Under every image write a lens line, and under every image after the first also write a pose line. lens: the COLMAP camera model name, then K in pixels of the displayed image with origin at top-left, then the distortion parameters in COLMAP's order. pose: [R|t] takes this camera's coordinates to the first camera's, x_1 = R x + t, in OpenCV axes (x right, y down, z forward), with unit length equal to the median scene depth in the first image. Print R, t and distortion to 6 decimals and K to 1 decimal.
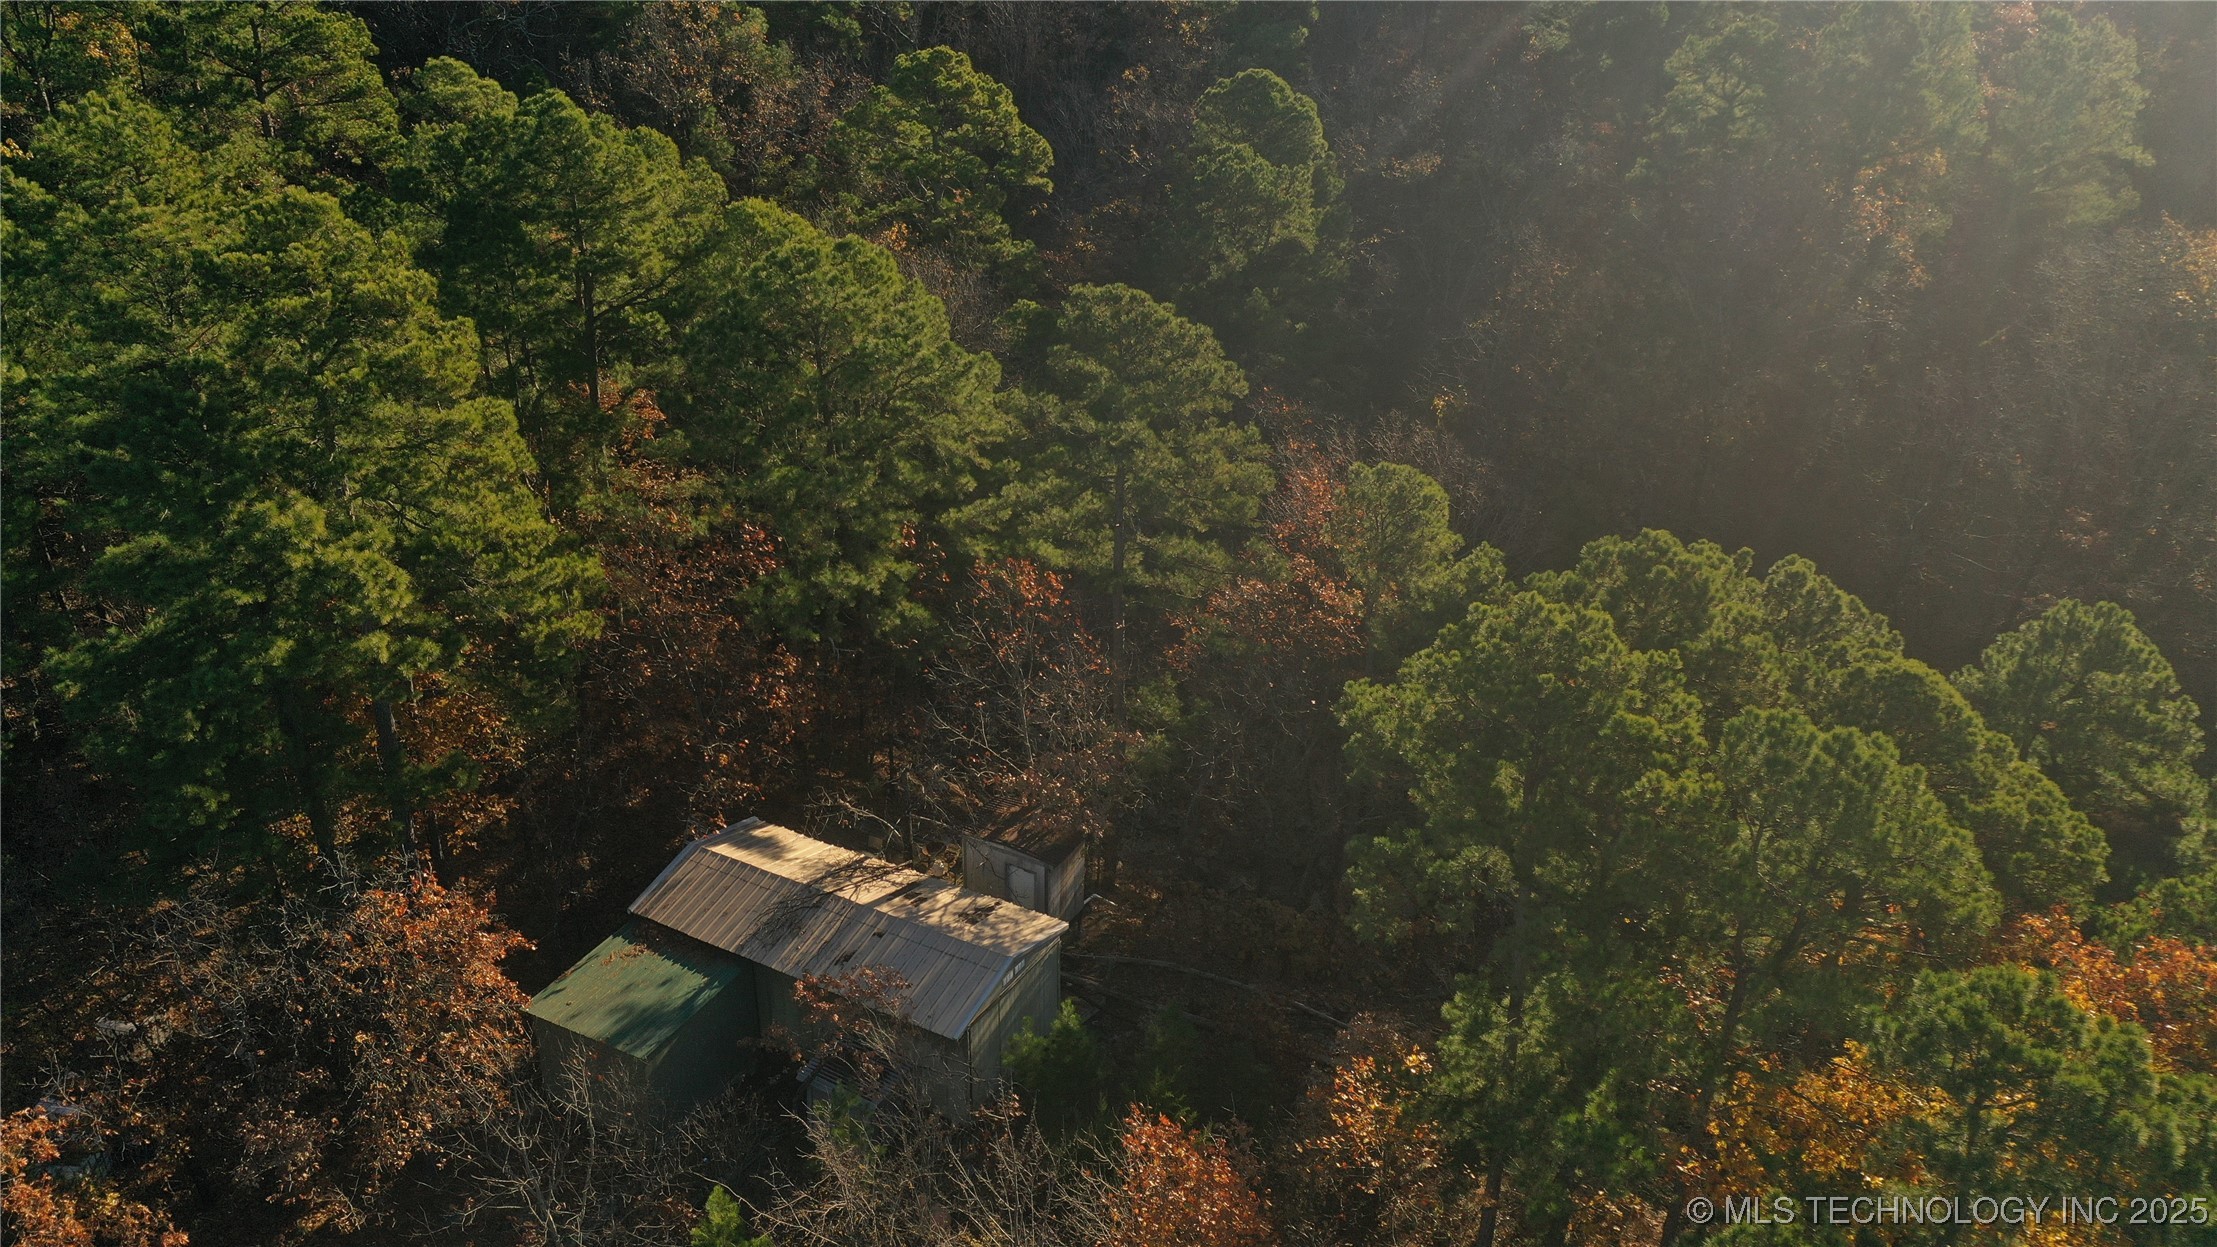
lens RADIAL K [[1784.4, 0, 1109.4], [0, 1784.4, 636.5], [0, 0, 1]] dist [0.022174, 0.005427]
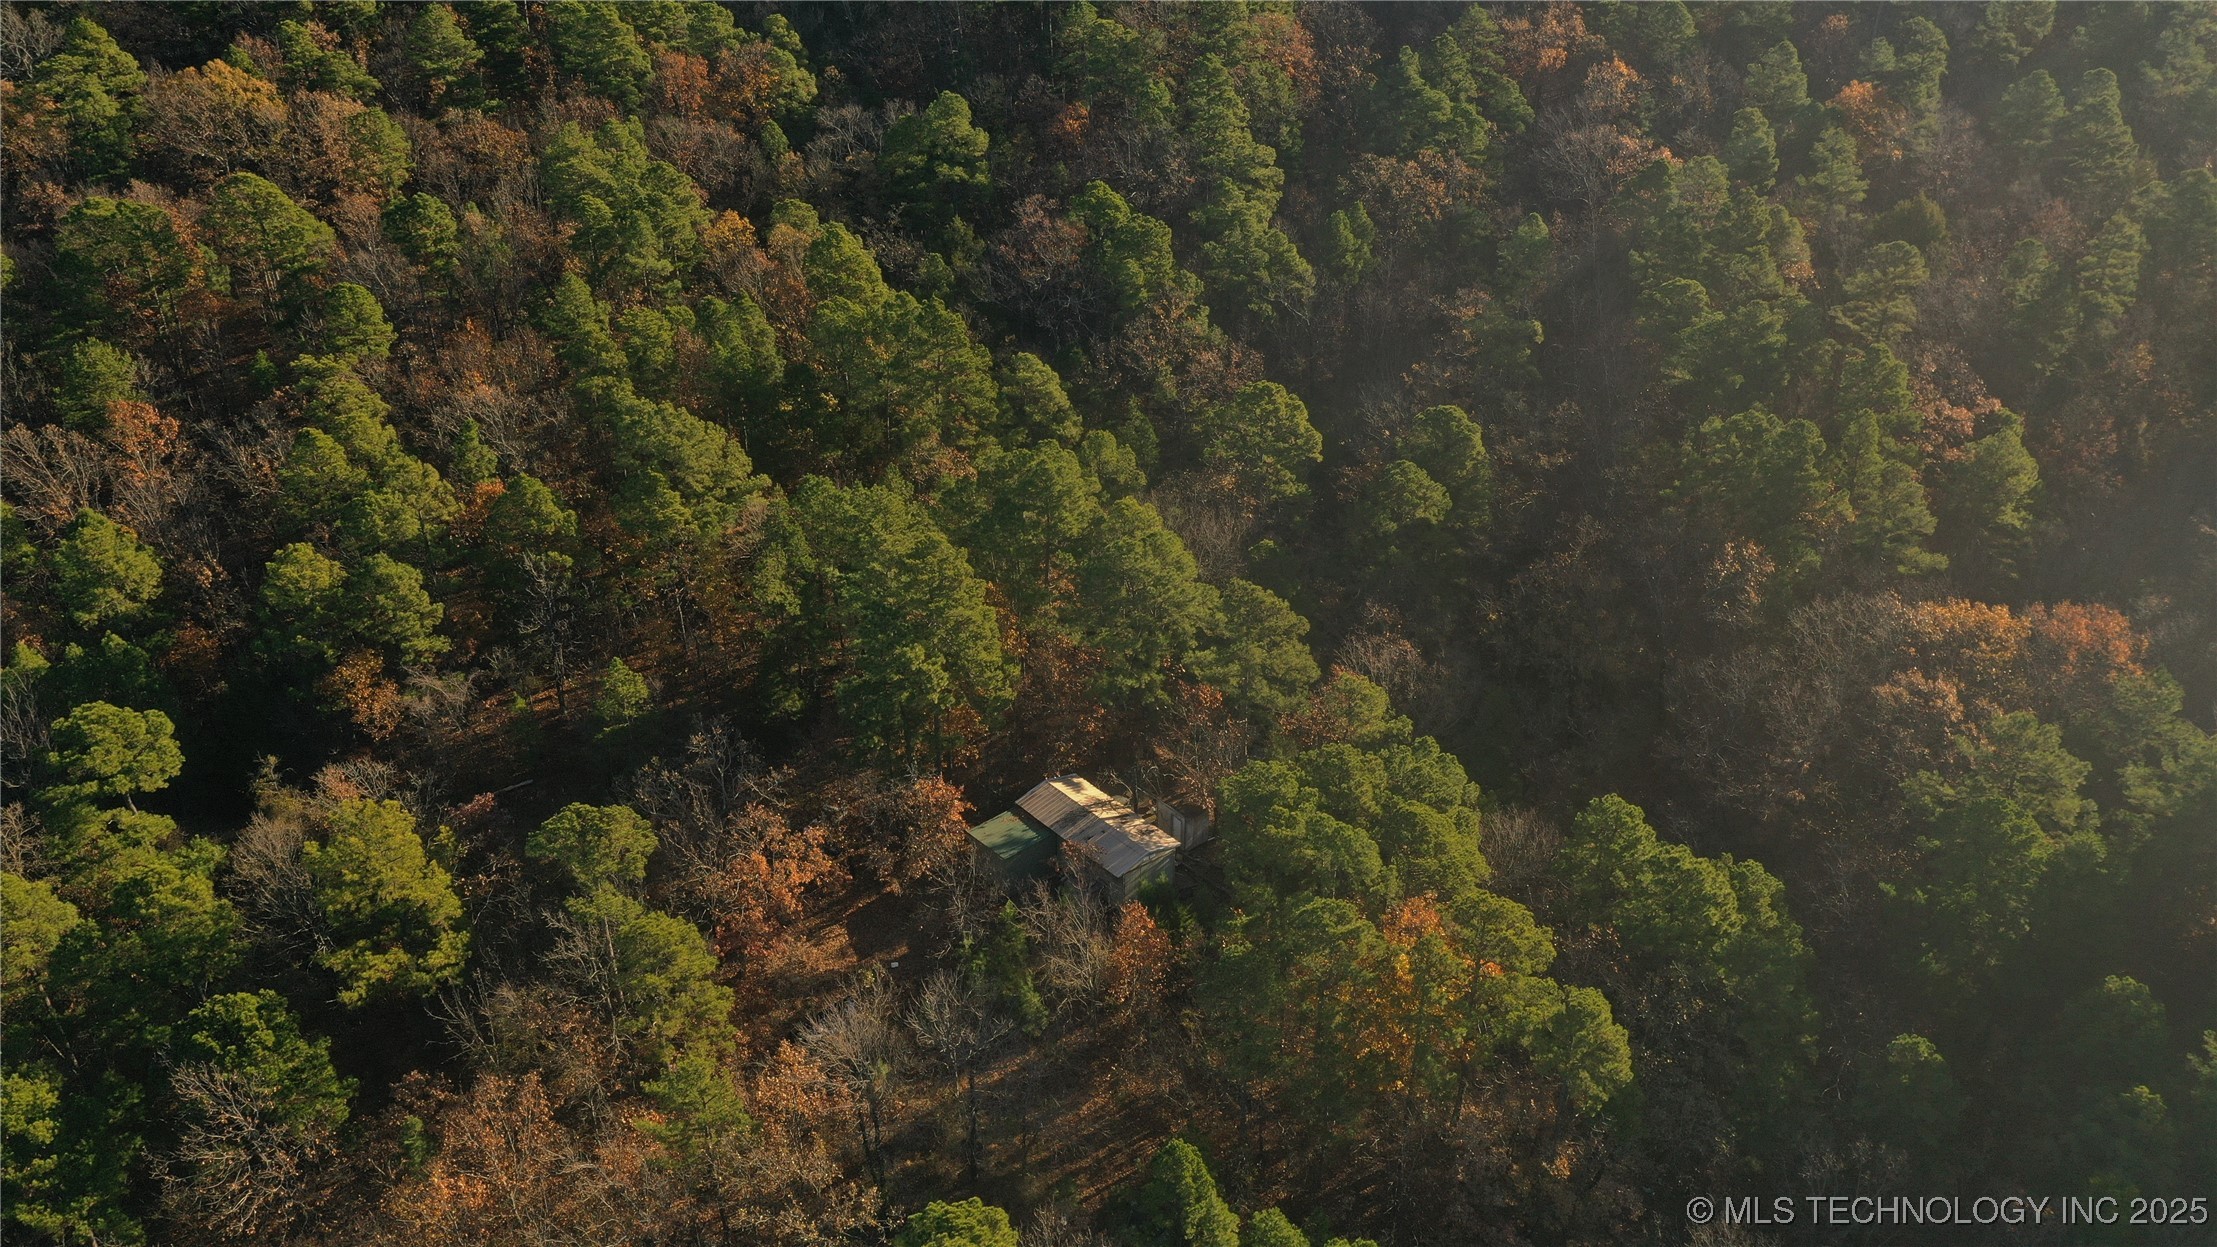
lens RADIAL K [[1784.4, 0, 1111.2], [0, 1784.4, 619.7], [0, 0, 1]] dist [0.022174, 0.005427]
pose [[0.934751, 0.162964, -0.315726, 0.649807], [-0.151532, 0.986593, 0.060605, -0.291466], [0.321370, -0.008808, 0.946913, -1.422773]]
